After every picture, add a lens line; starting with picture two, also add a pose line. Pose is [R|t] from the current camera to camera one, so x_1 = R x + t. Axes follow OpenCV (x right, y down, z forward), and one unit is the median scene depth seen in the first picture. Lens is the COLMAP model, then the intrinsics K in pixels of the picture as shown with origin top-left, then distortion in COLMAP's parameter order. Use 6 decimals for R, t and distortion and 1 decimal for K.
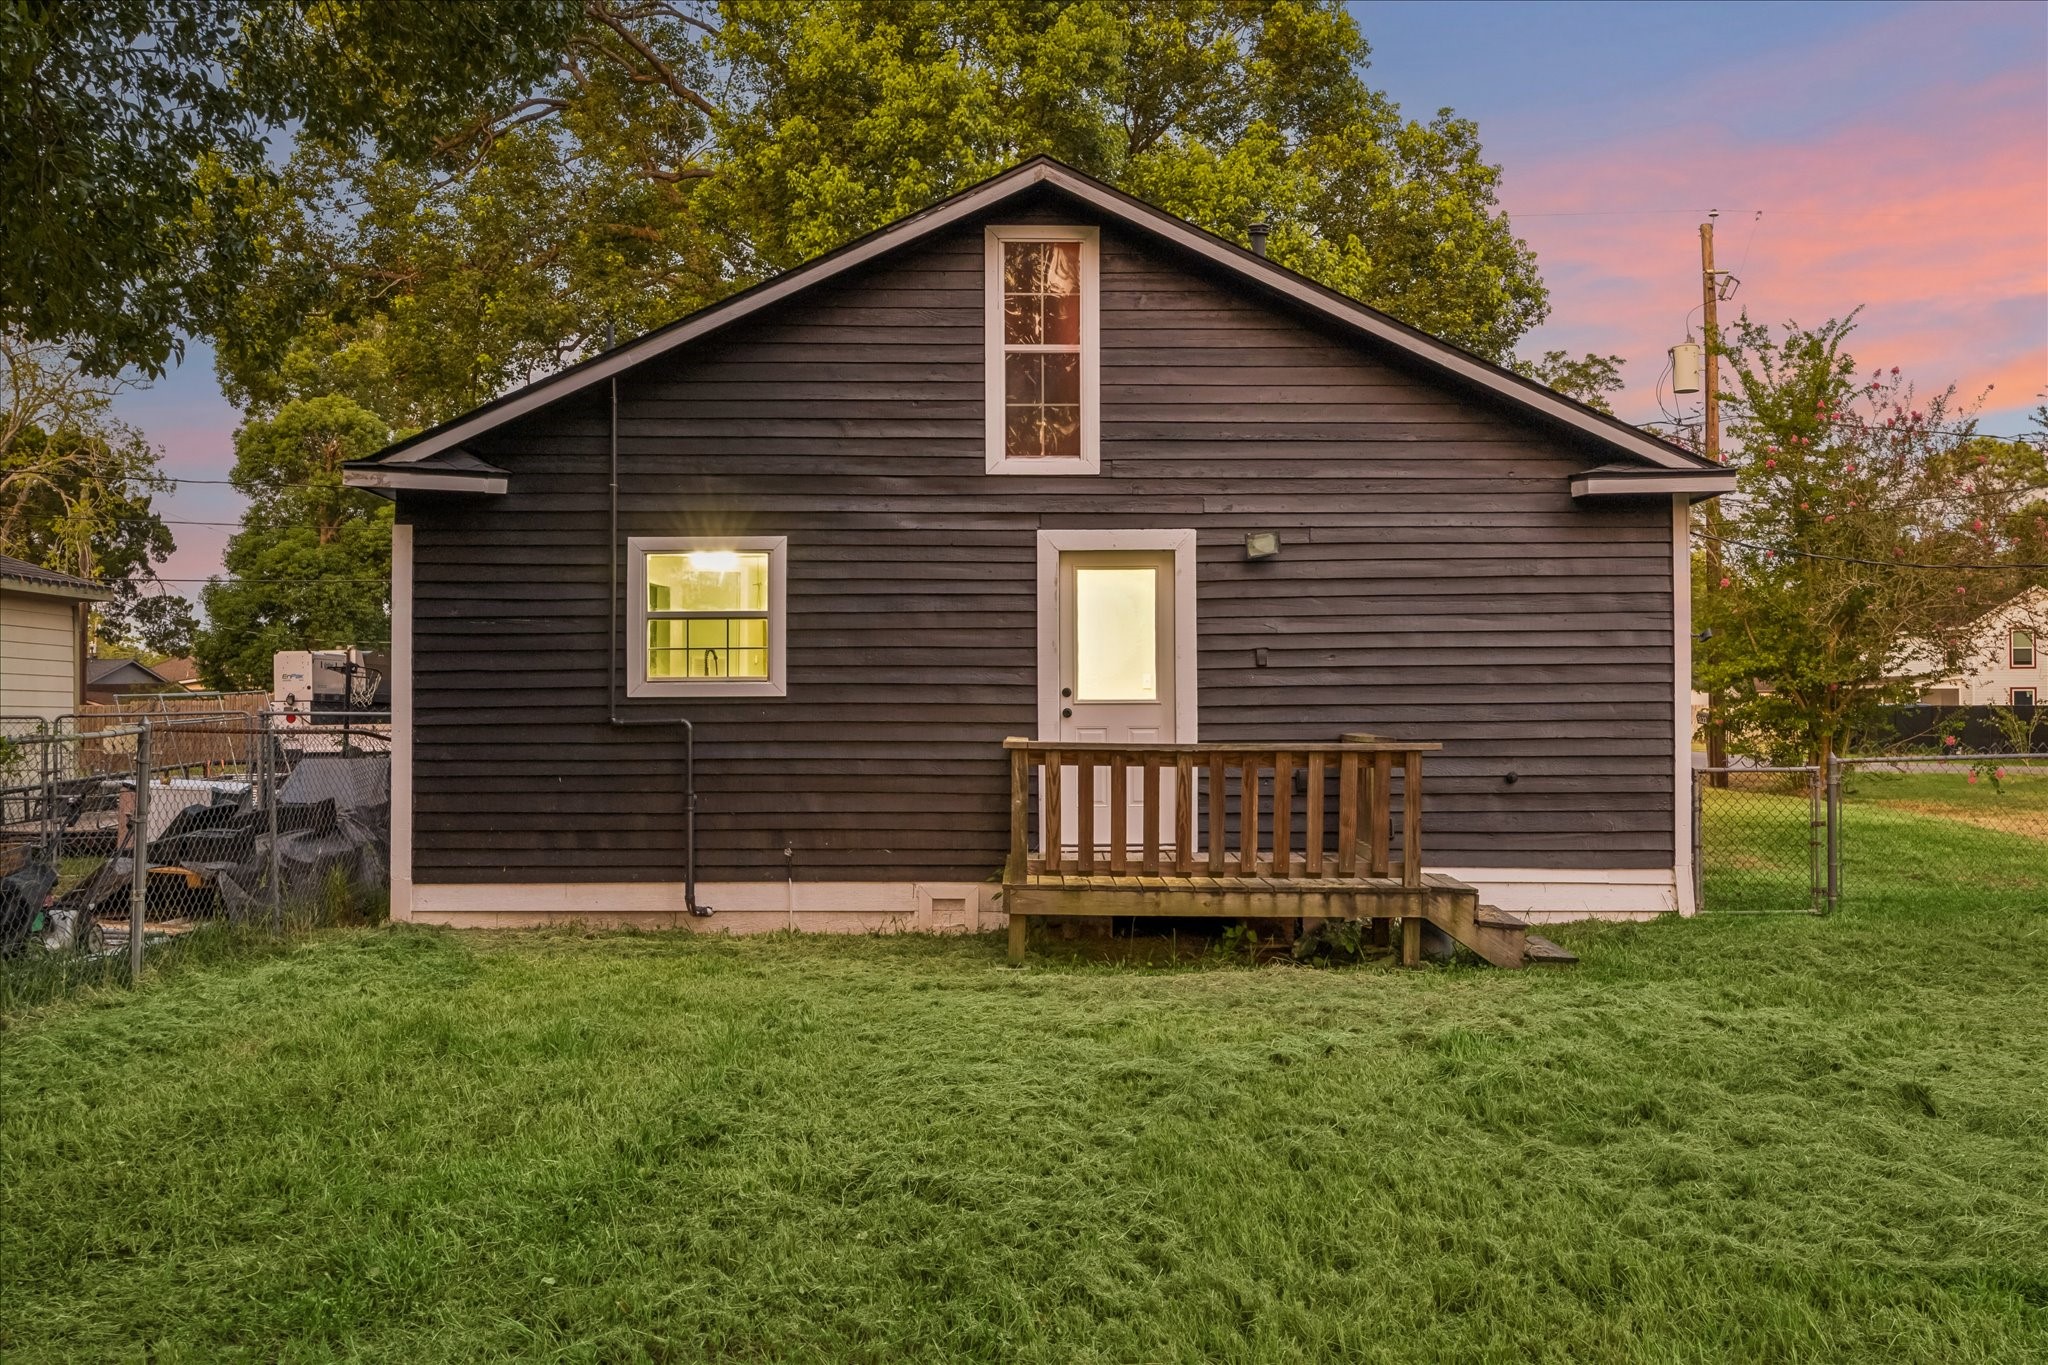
lens RADIAL K [[1963.5, 0, 1020.2], [0, 1963.5, 693.2], [0, 0, 1]] dist [0.009245, 0.000000]
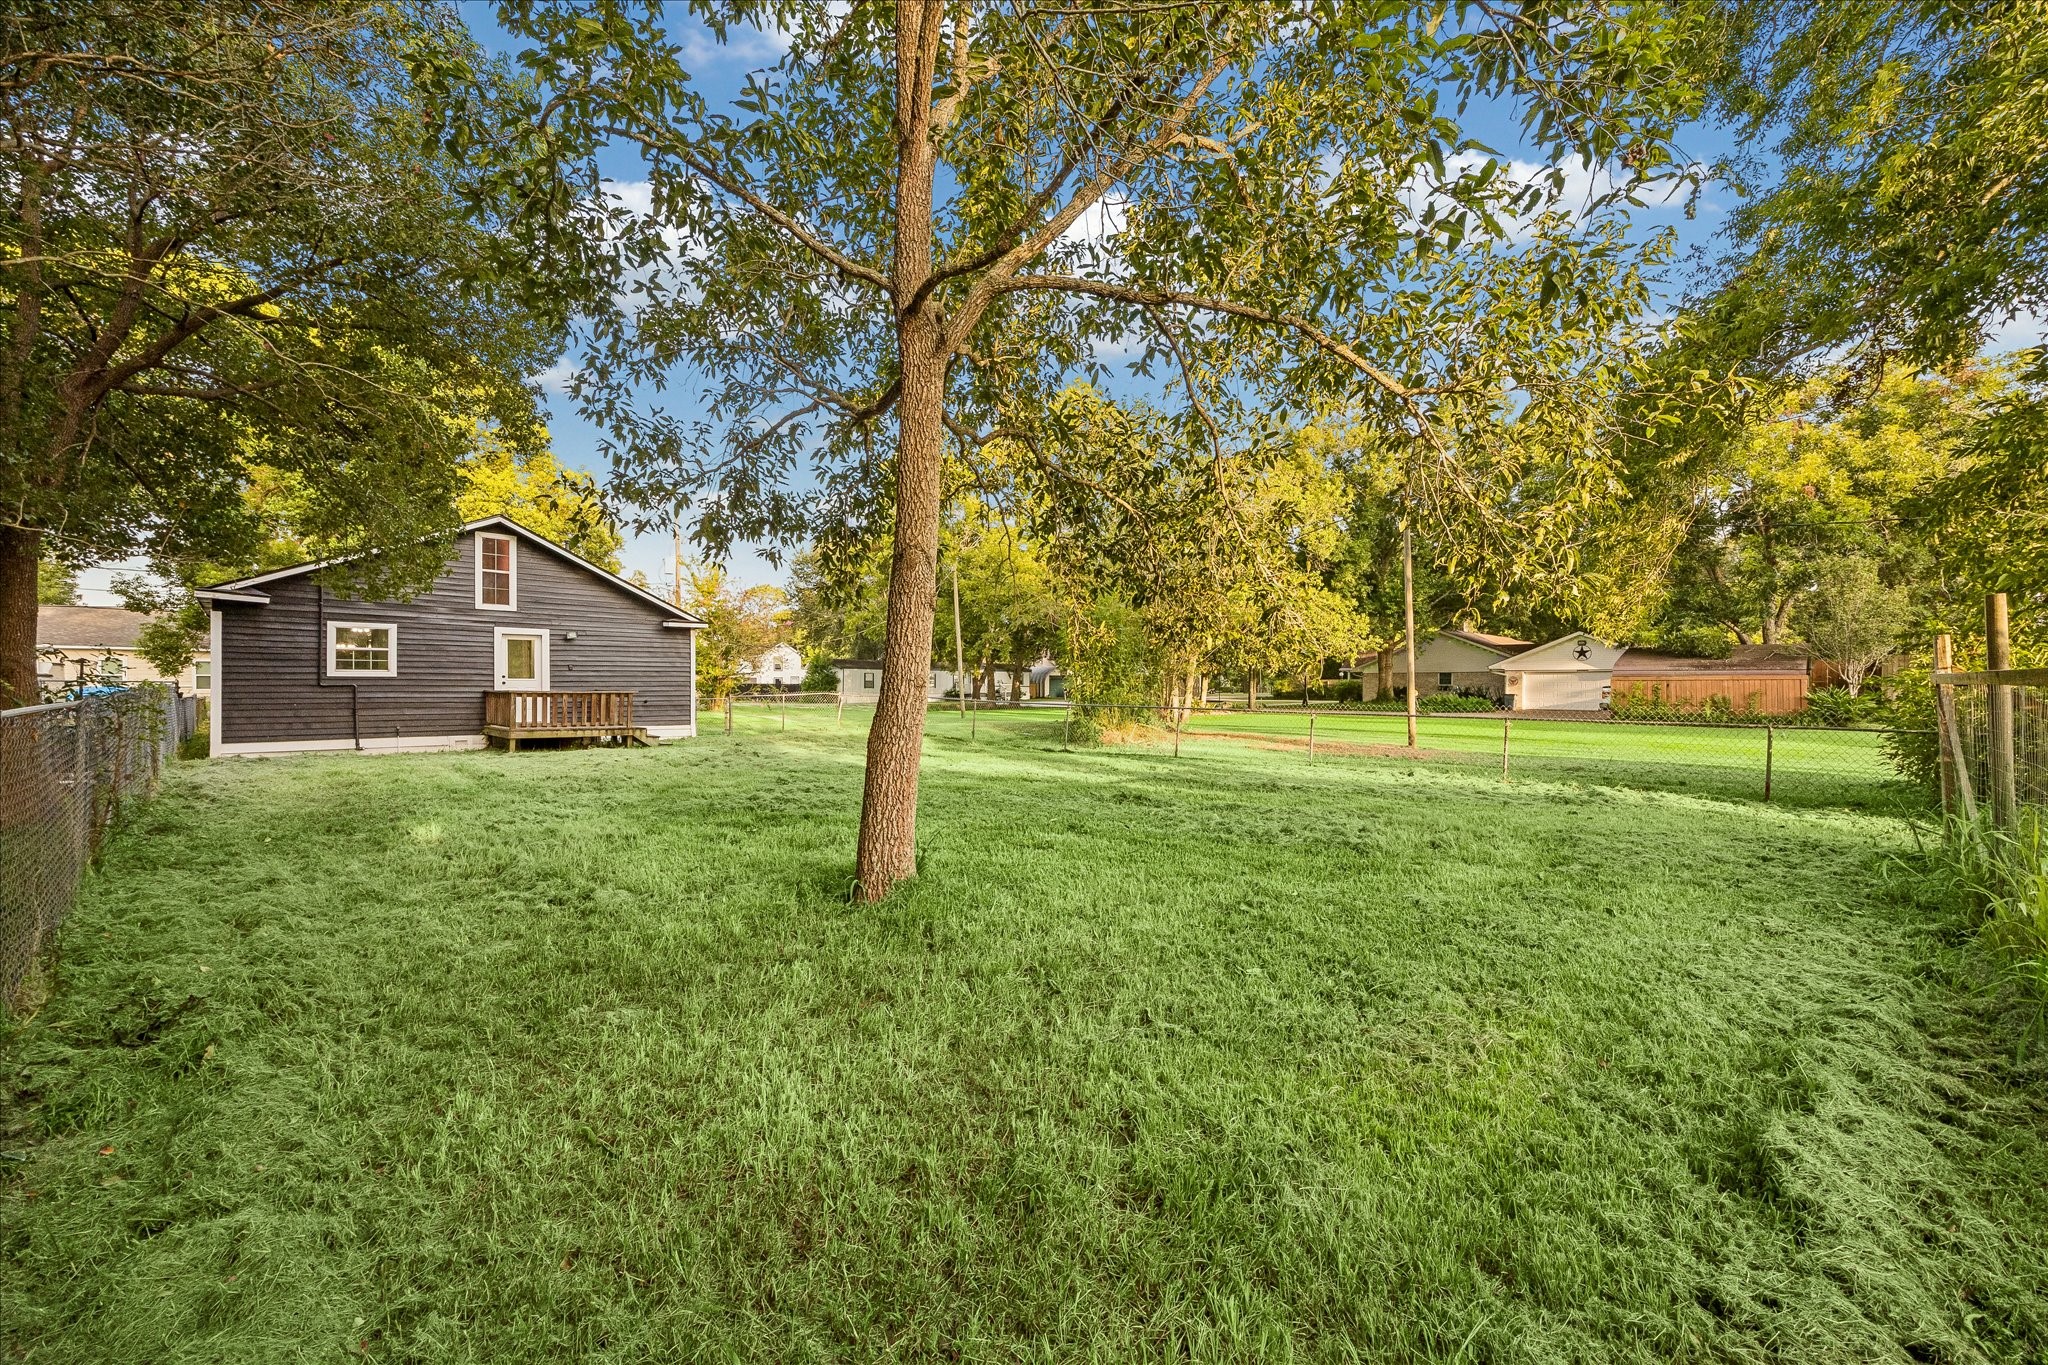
lens RADIAL K [[765.1, 0, 1023.9], [0, 765.1, 687.2], [0, 0, 1]] dist [-0.000454, 0.000245]
pose [[0.709677, 0.003590, 0.704518, -0.265367], [-0.011348, 0.999916, 0.006337, -0.000840], [-0.704436, -0.012492, 0.709657, -0.531871]]
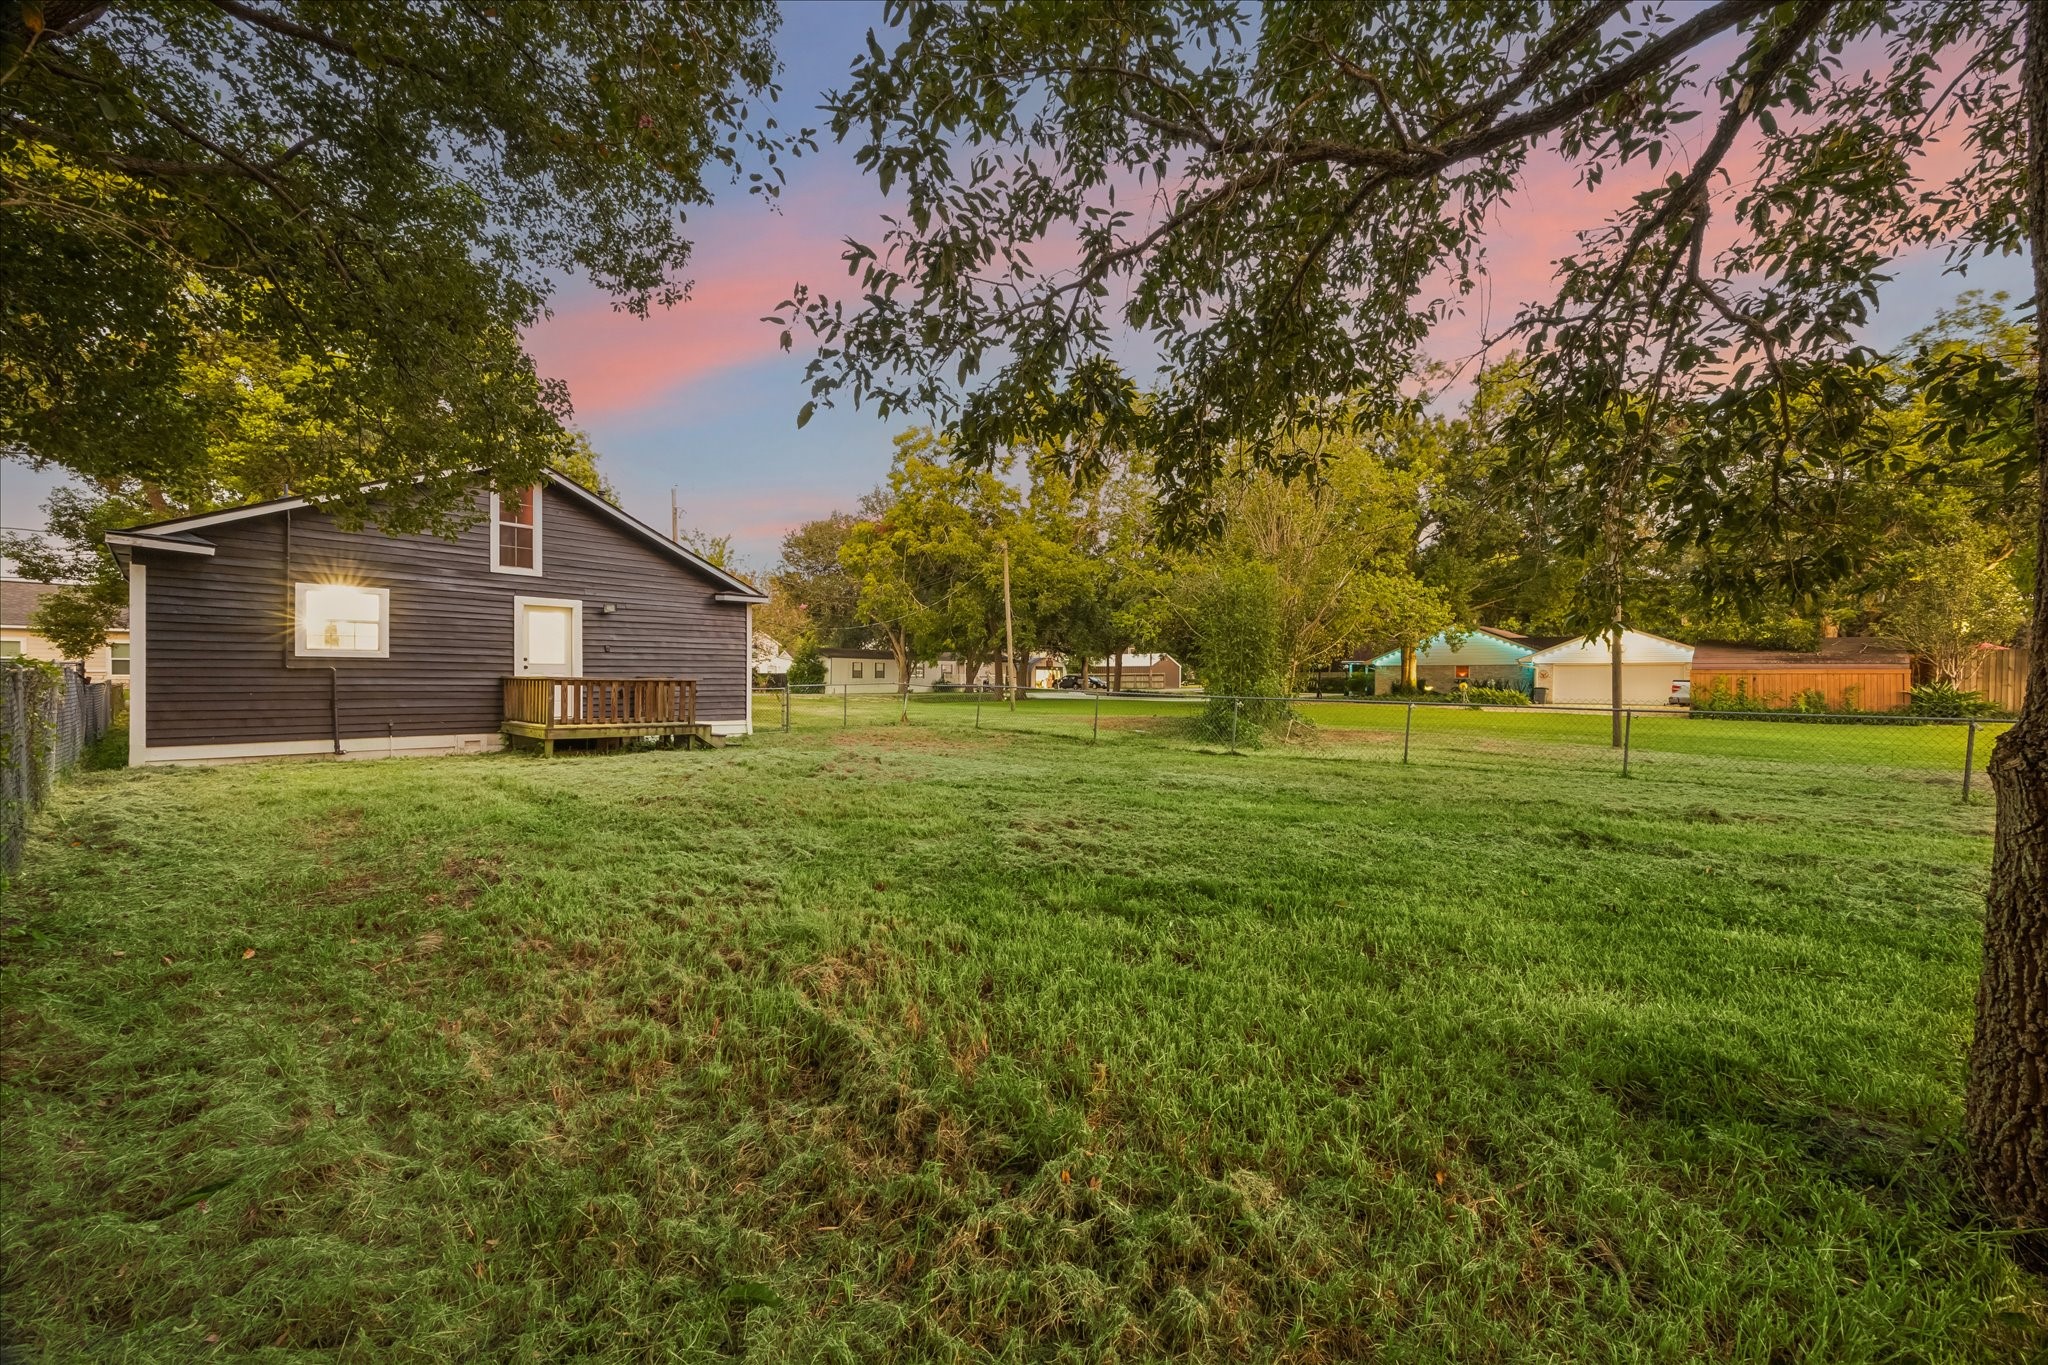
lens RADIAL K [[765.1, 0, 1038.8], [0, 765.1, 683.3], [0, 0, 1]] dist [-0.000454, 0.000245]
pose [[0.669561, 0.002865, 0.742752, -0.277693], [-0.016839, 0.999794, 0.011324, 0.008474], [-0.742566, -0.020089, 0.669471, -0.183559]]
